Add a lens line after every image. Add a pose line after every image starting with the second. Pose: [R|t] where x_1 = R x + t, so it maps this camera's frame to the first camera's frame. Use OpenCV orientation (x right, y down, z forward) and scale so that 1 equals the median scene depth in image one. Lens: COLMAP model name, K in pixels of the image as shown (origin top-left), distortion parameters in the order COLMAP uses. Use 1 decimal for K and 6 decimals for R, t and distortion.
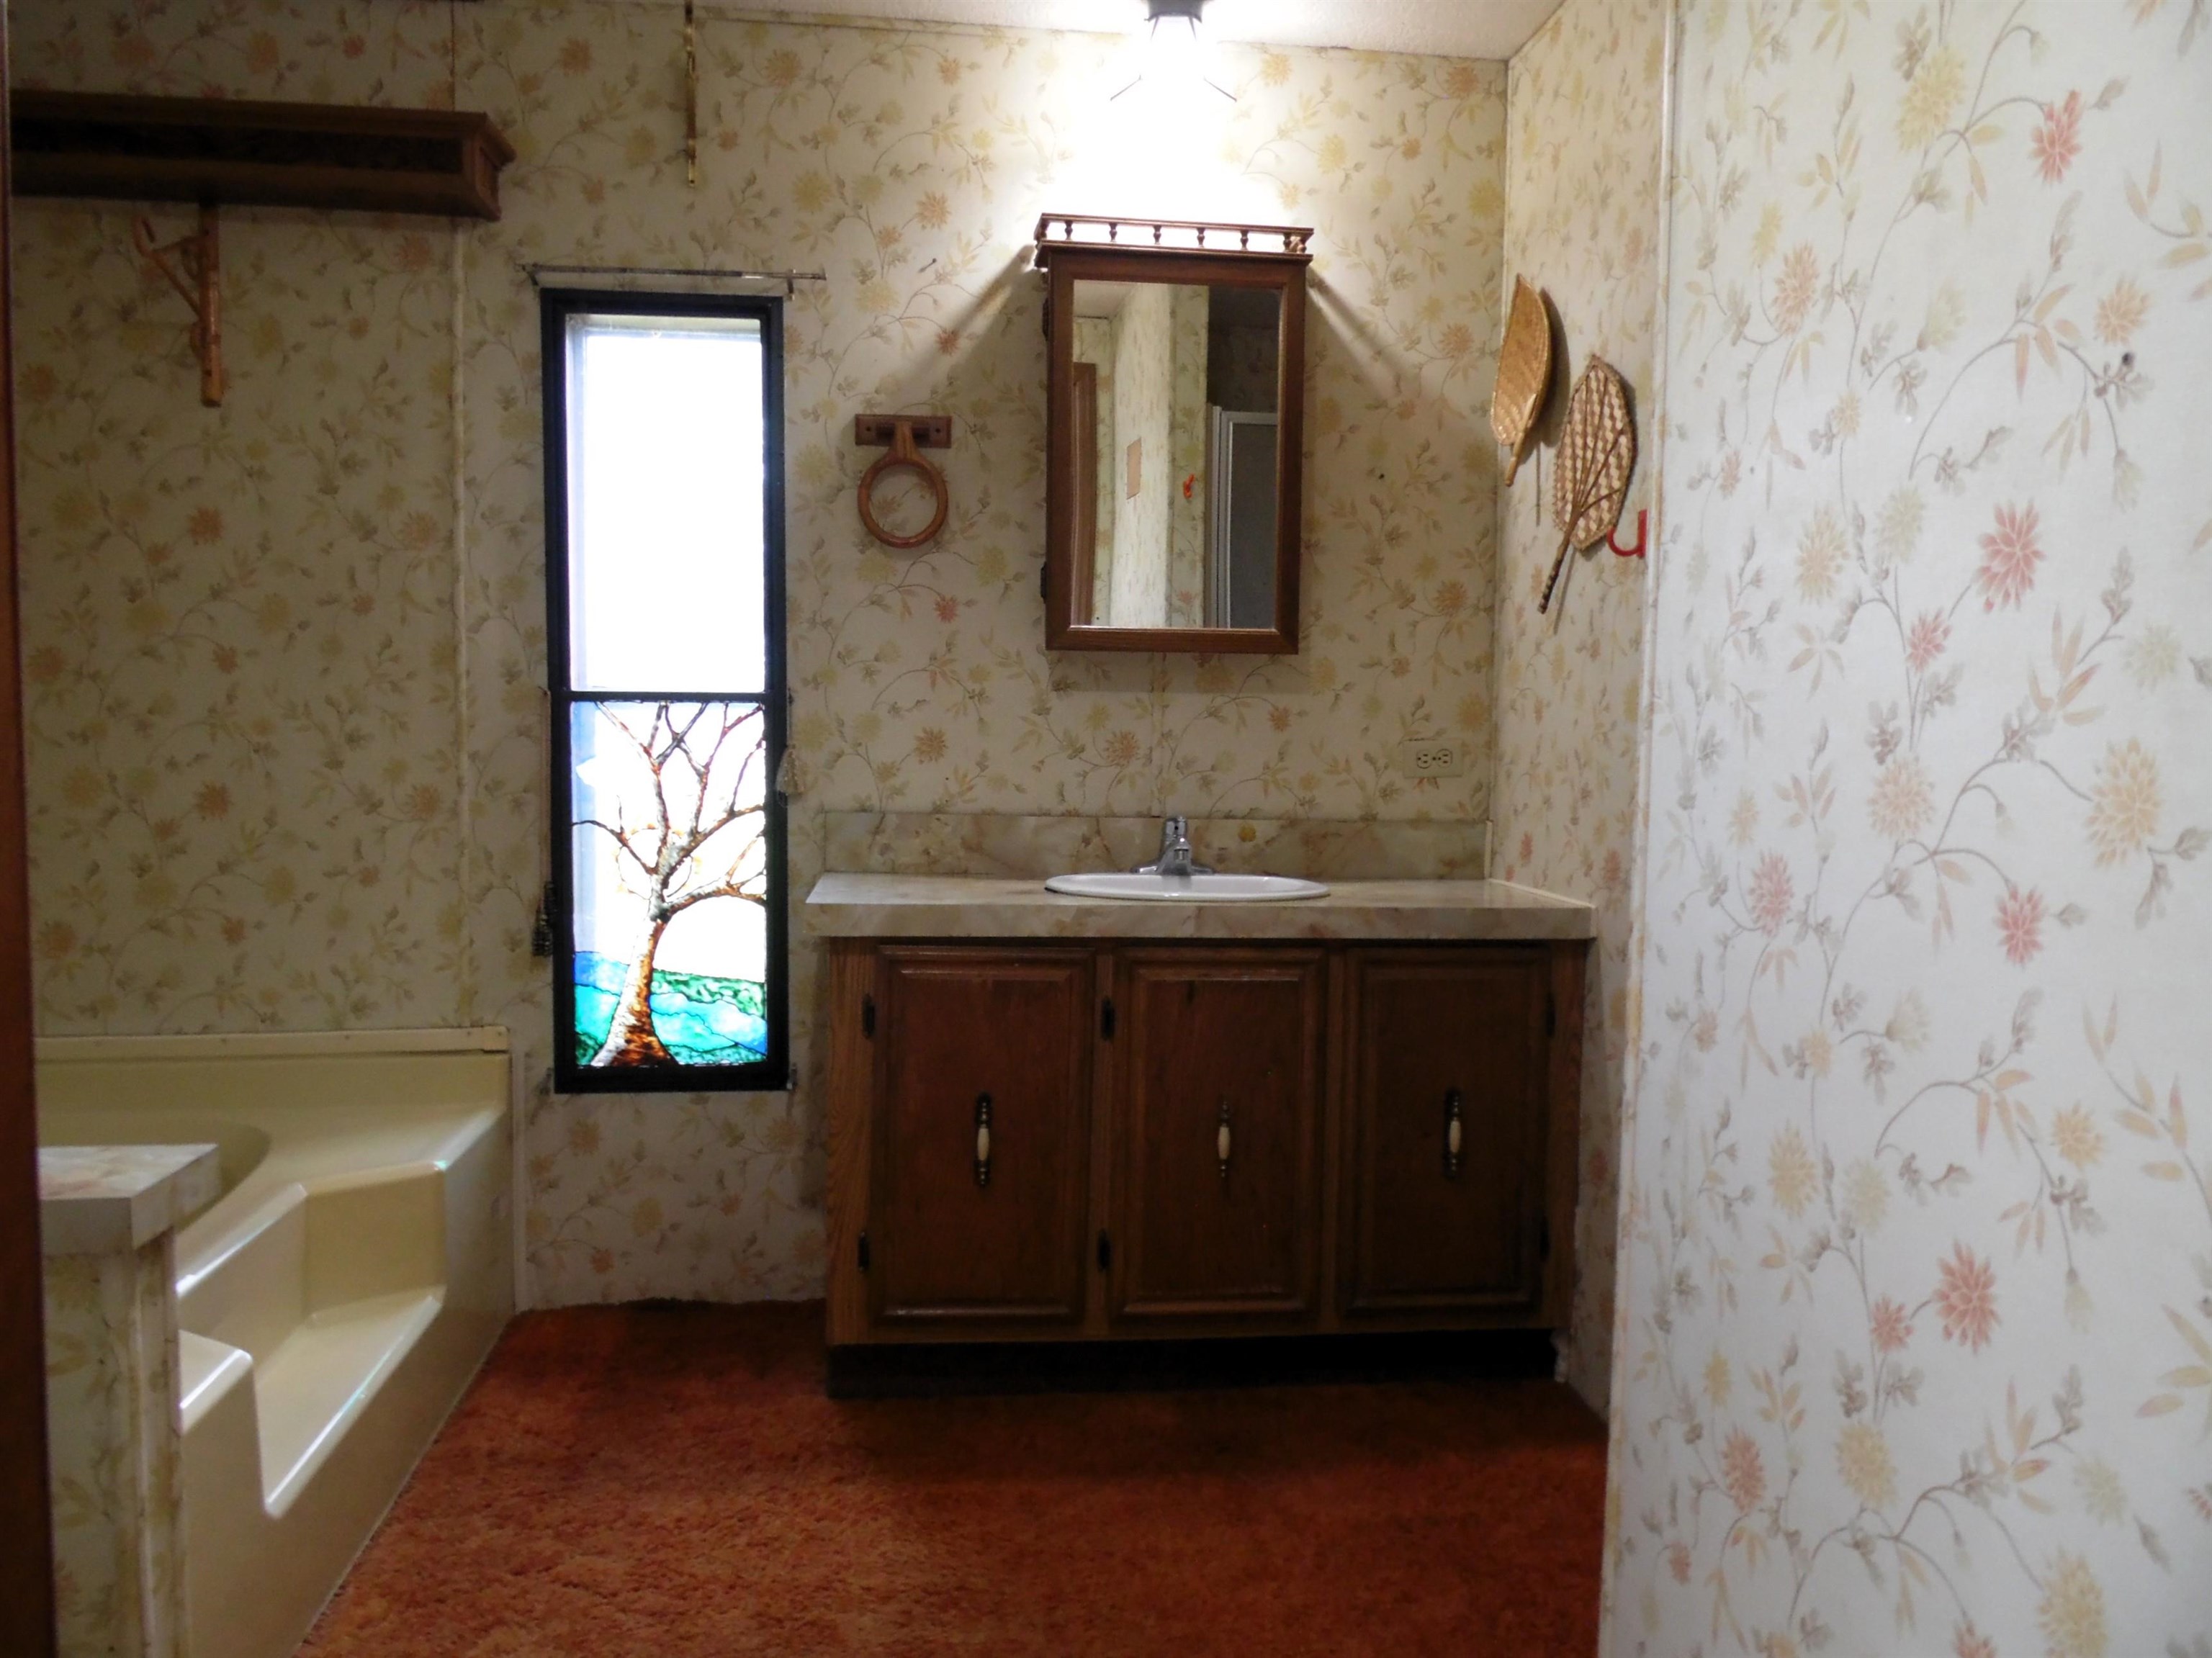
lens RADIAL K [[1627.7, 0, 1113.0], [0, 1627.7, 826.9], [0, 0, 1]] dist [-0.010814, -0.003653]
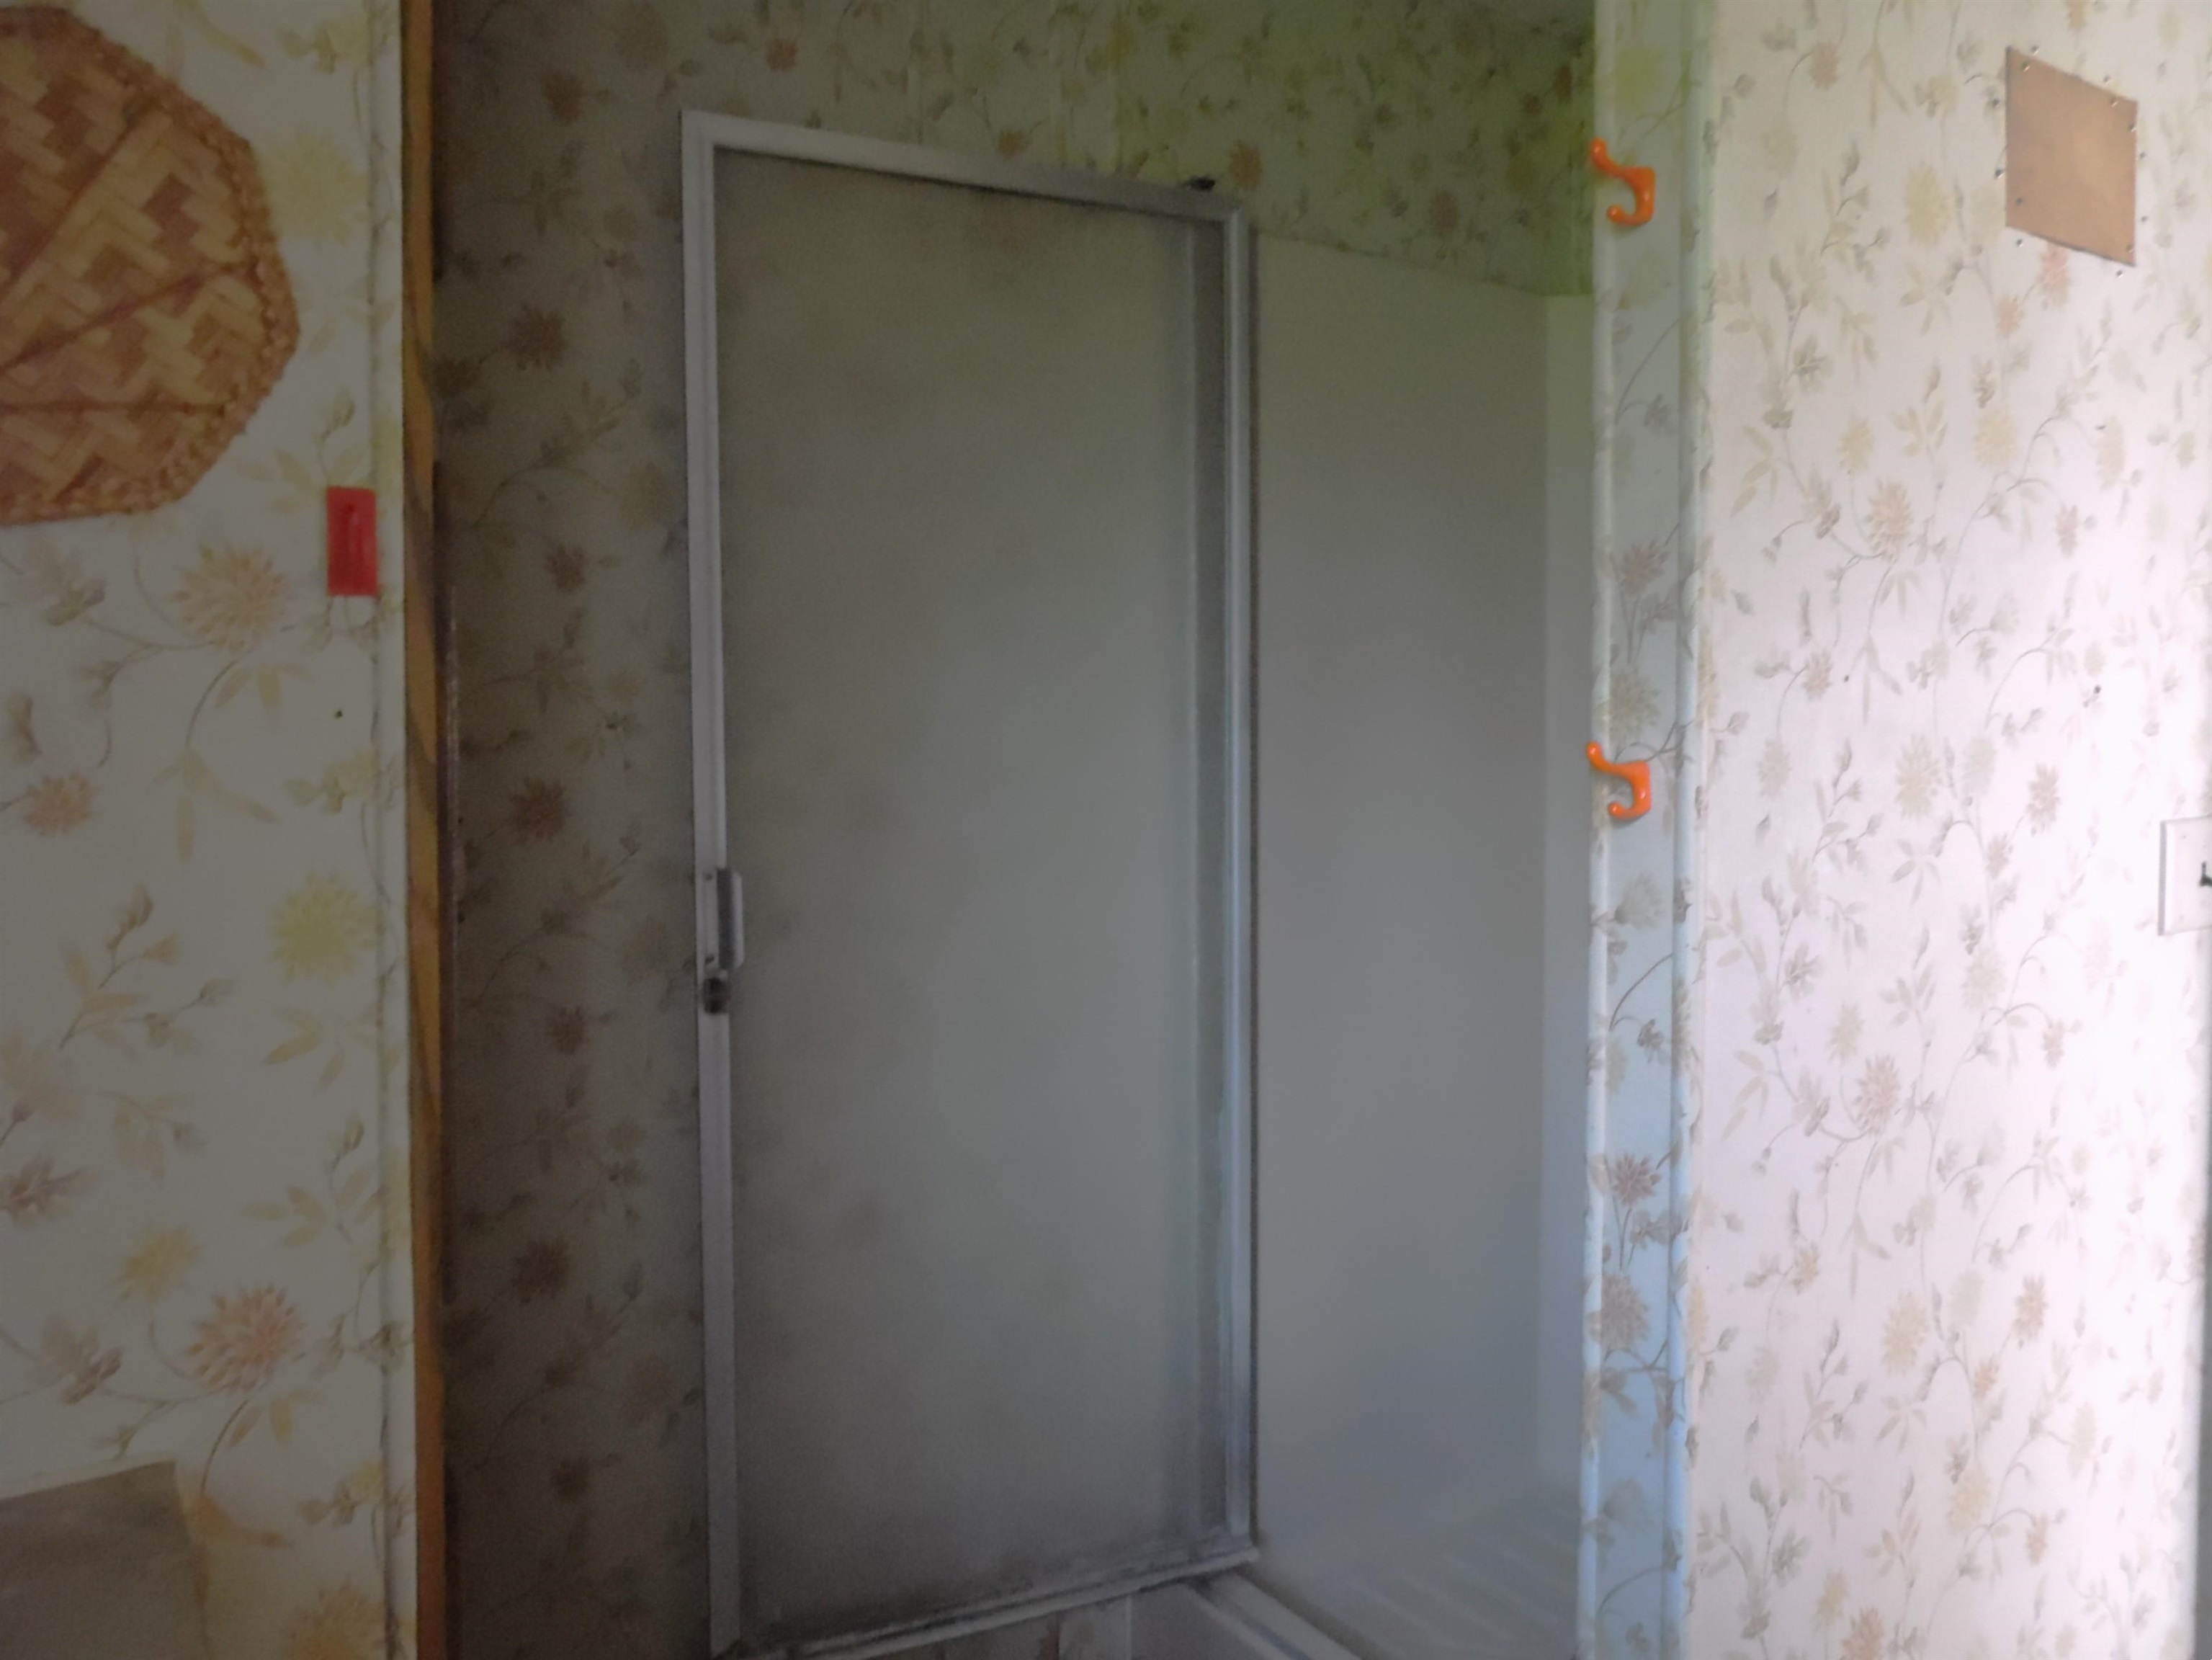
lens RADIAL K [[1628.1, 0, 1113.0], [0, 1628.1, 827.9], [0, 0, 1]] dist [-0.010814, -0.003653]
pose [[-0.452528, -0.060291, 0.889710, -0.134742], [0.050413, 0.994387, 0.093026, -0.116583], [-0.890324, 0.086950, -0.446948, 0.877993]]
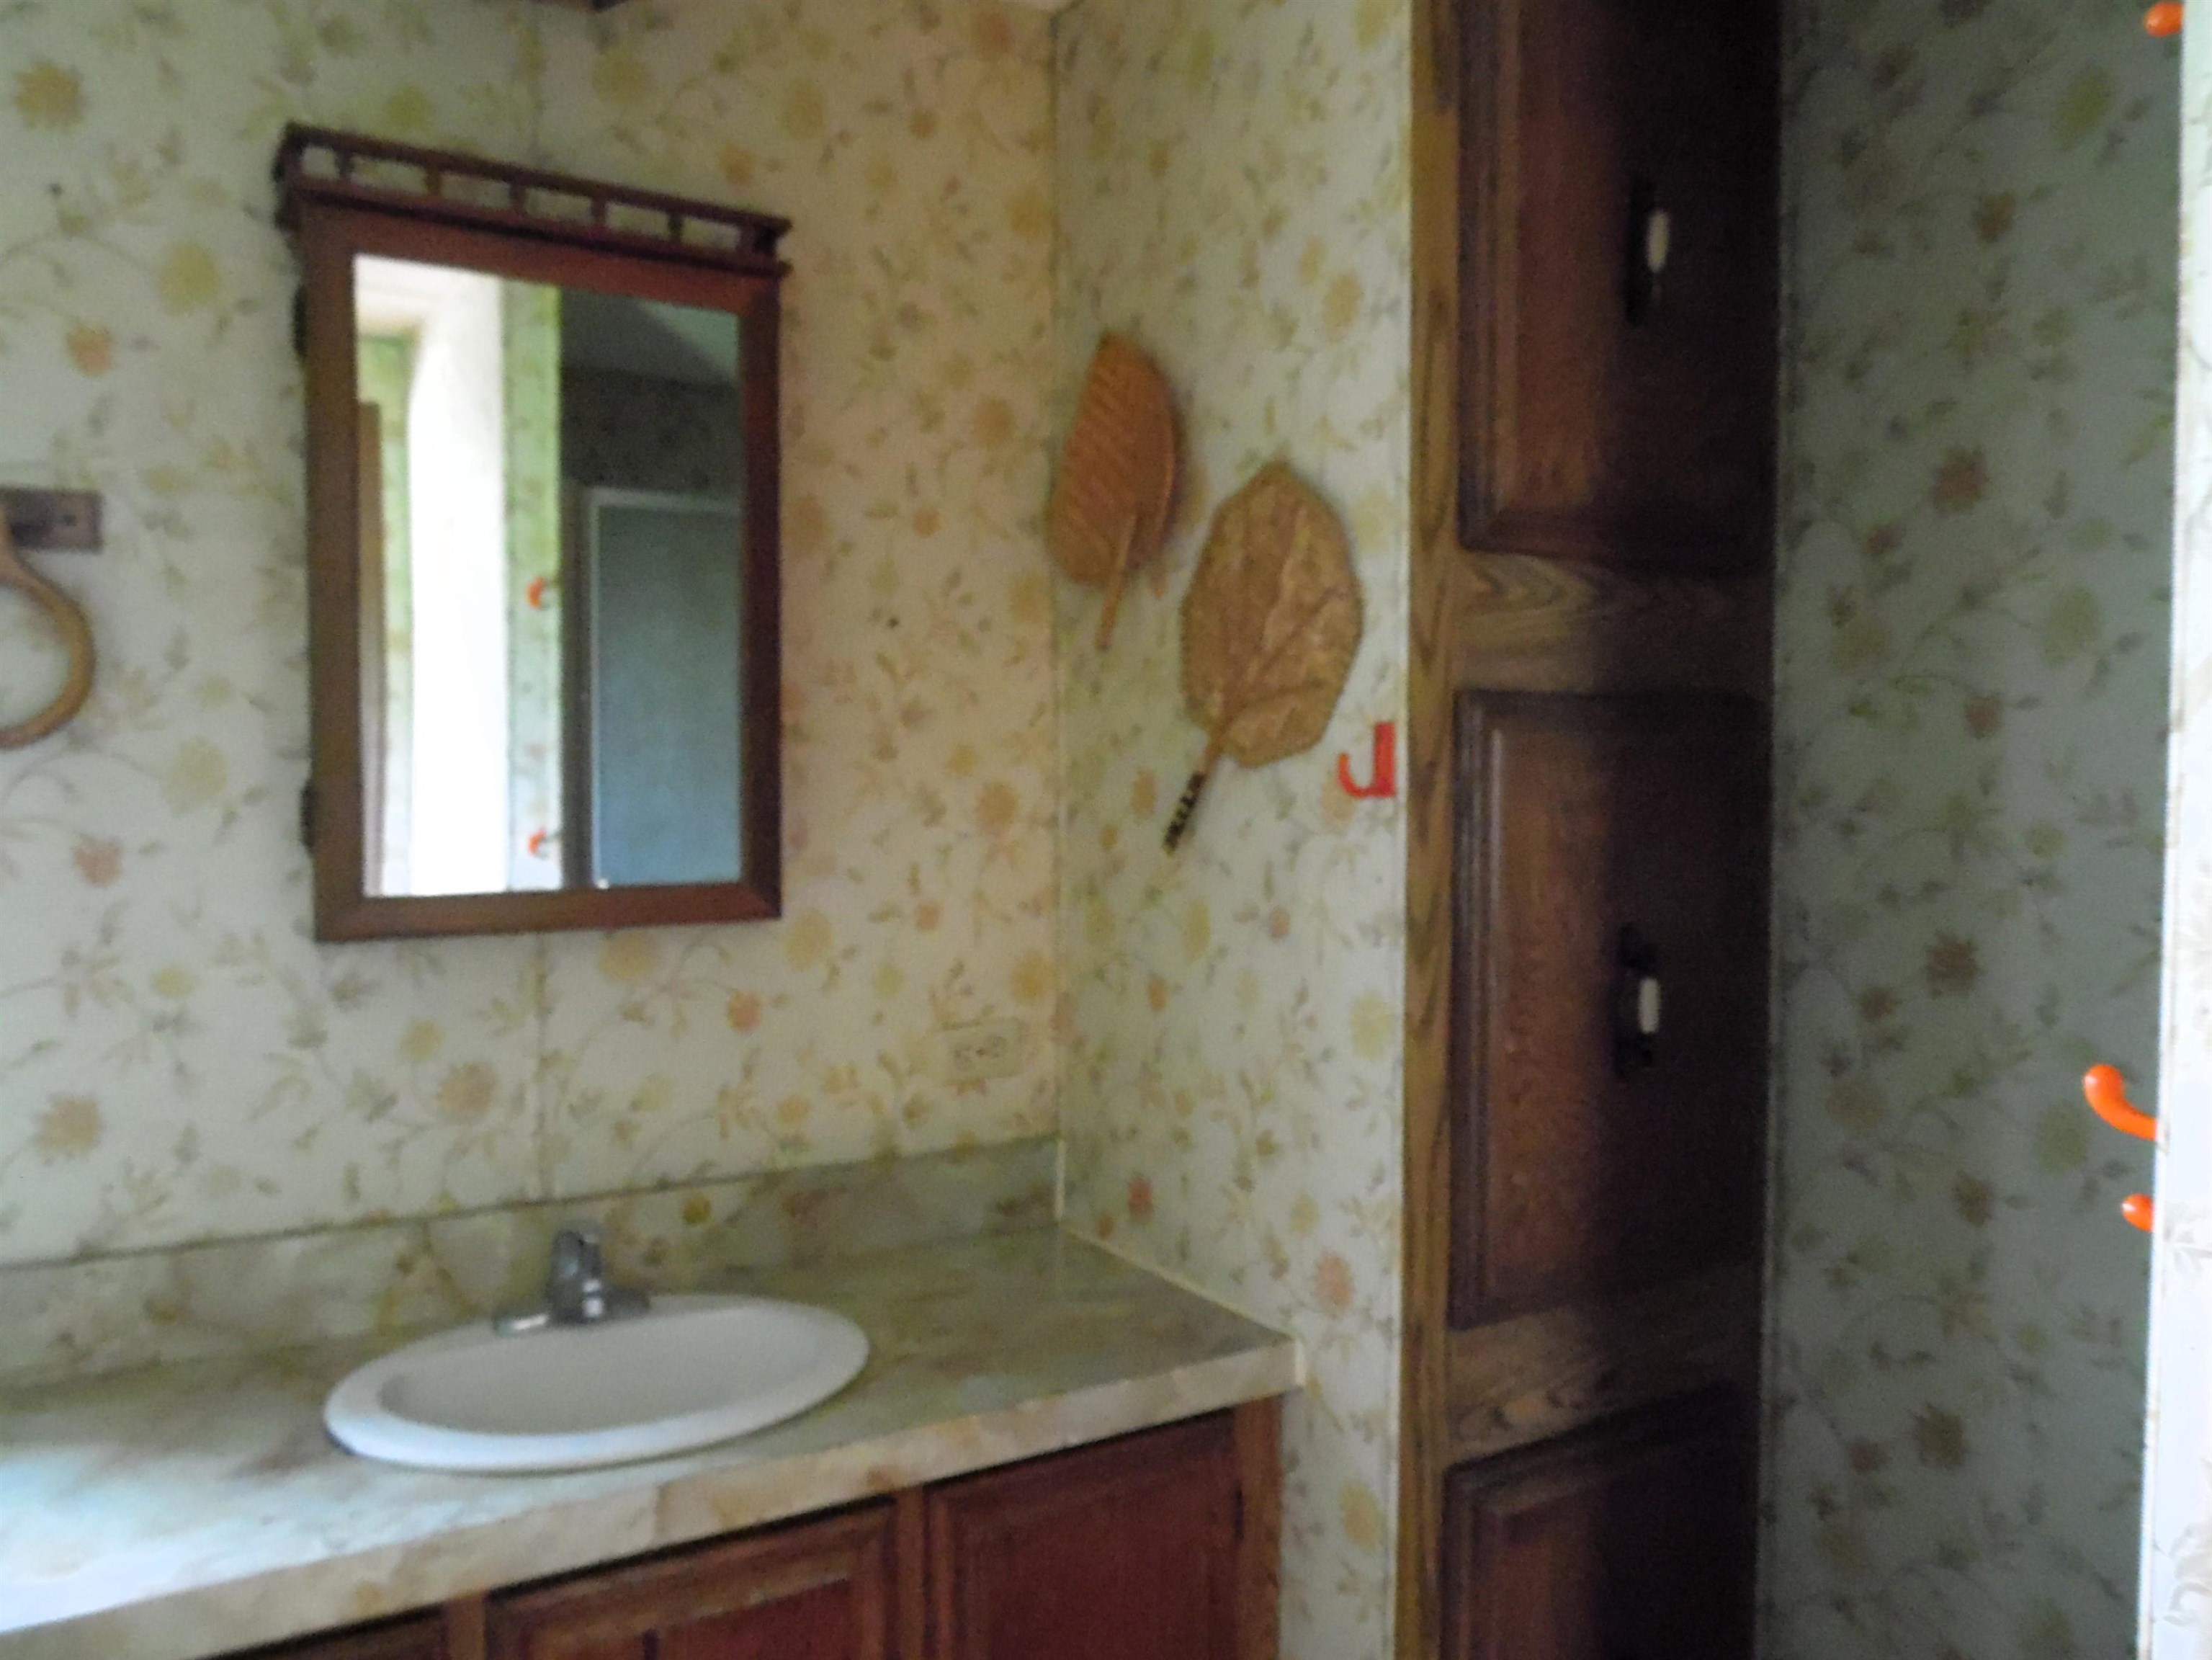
lens RADIAL K [[1543.5, 0, 1080.9], [0, 1543.5, 795.5], [0, 0, 1]] dist [-0.003506, 0.001516]
pose [[0.910798, -0.022266, 0.412252, -0.020394], [0.038597, 0.998764, -0.031330, -0.132279], [-0.411045, 0.044447, 0.910531, 0.441649]]
